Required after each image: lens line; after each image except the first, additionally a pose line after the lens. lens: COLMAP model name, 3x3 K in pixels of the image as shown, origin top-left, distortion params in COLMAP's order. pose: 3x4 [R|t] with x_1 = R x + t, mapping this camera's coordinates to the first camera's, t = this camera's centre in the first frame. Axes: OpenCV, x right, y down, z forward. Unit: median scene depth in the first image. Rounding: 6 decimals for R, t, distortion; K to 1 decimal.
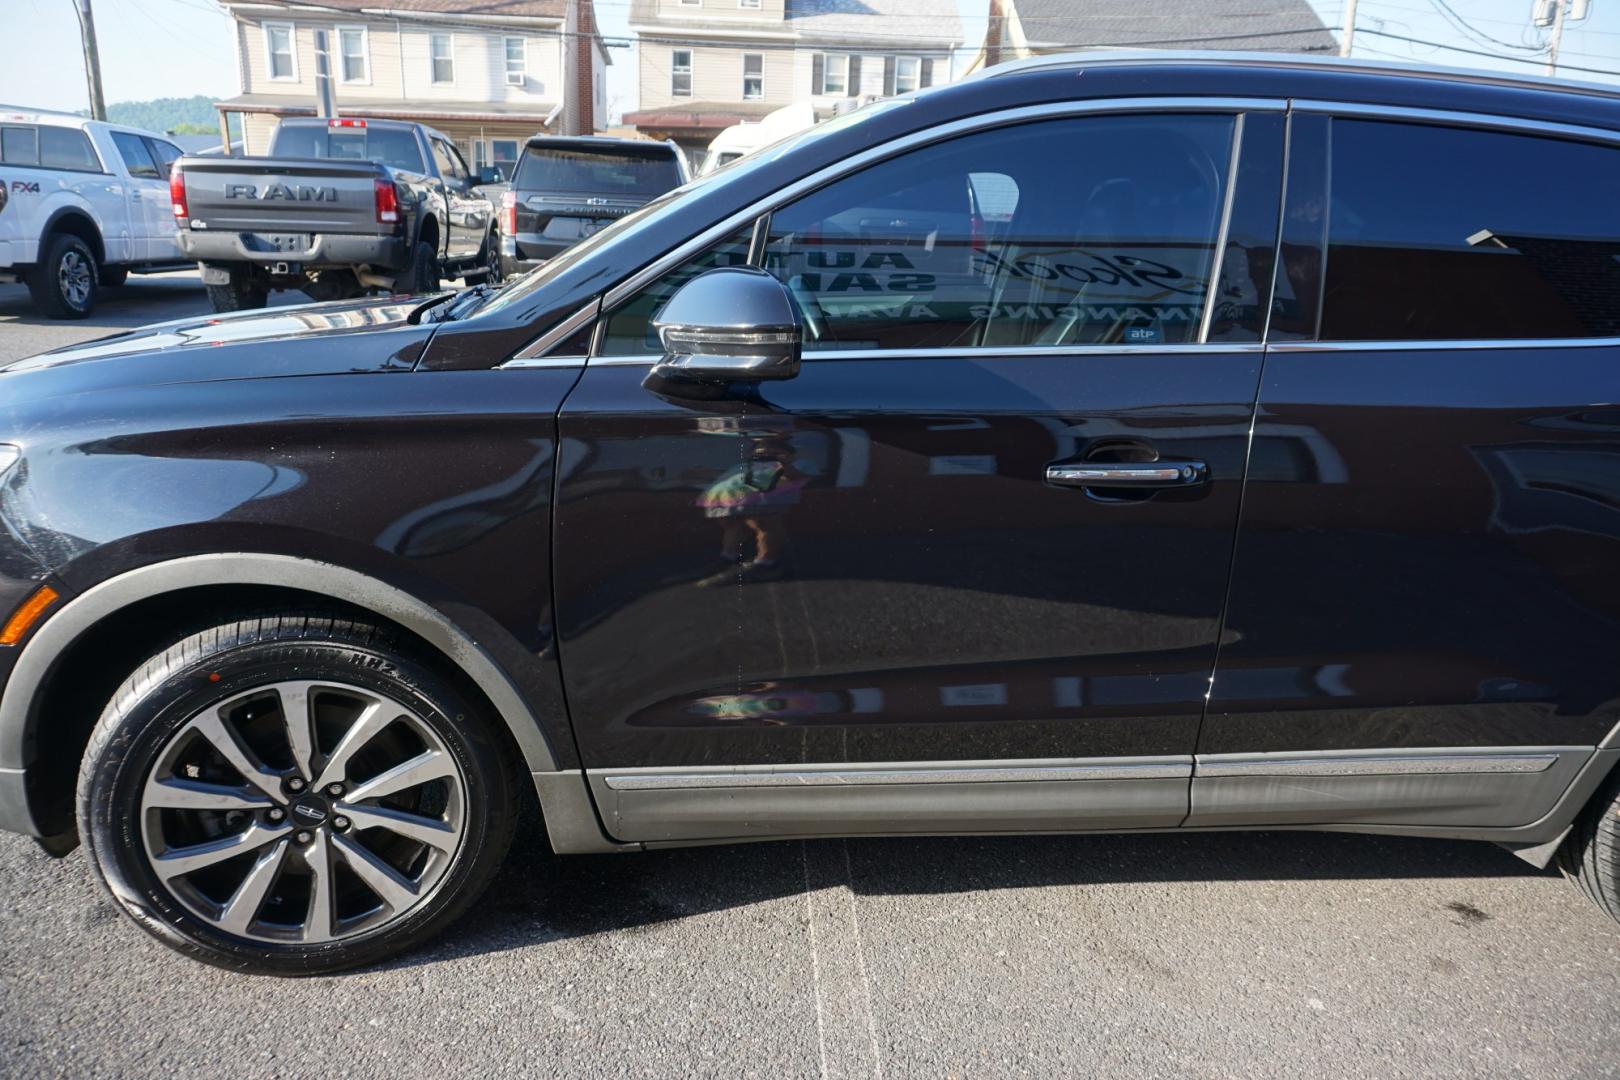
lens RADIAL K [[1081.3, 0, 810.1], [0, 1081.3, 546.0], [0, 0, 1]] dist [-0.041565, 0.029637]
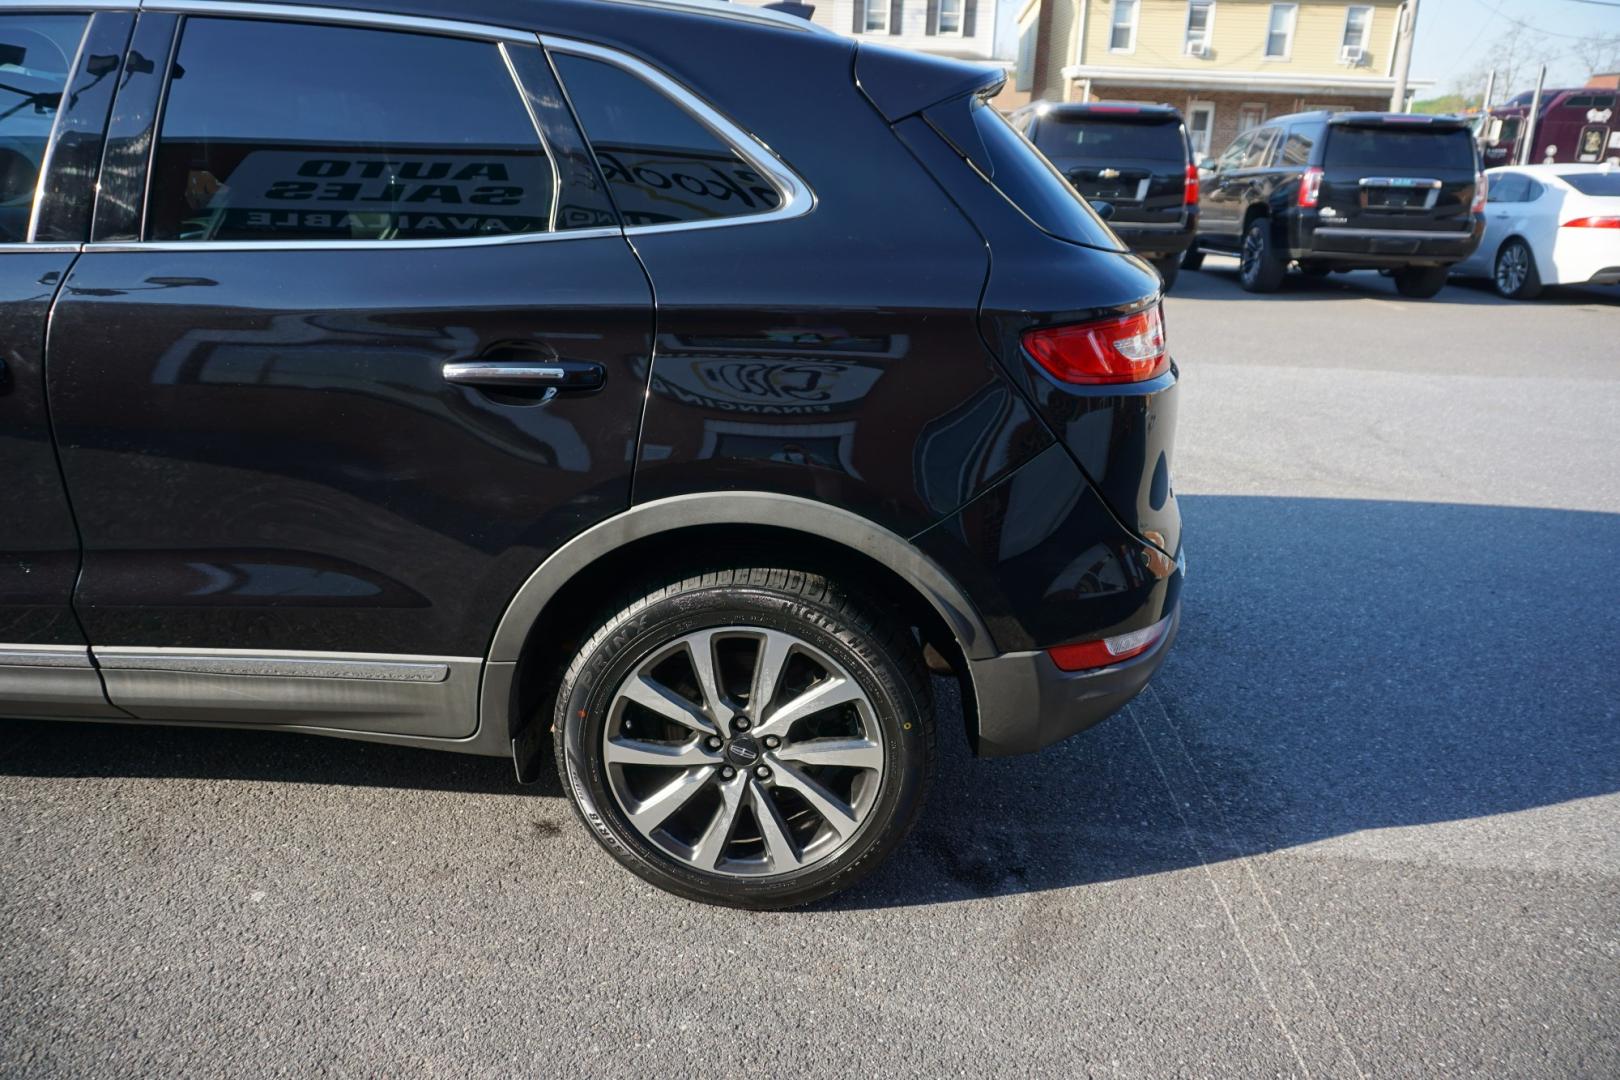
lens RADIAL K [[1081.3, 0, 802.5], [0, 1081.3, 541.1], [0, 0, 1]] dist [-0.041565, 0.029637]
pose [[0.995799, 0.027565, -0.087321, 0.203674], [-0.023886, 0.998794, 0.042894, 0.007687], [0.088398, -0.040628, 0.995256, 0.007975]]
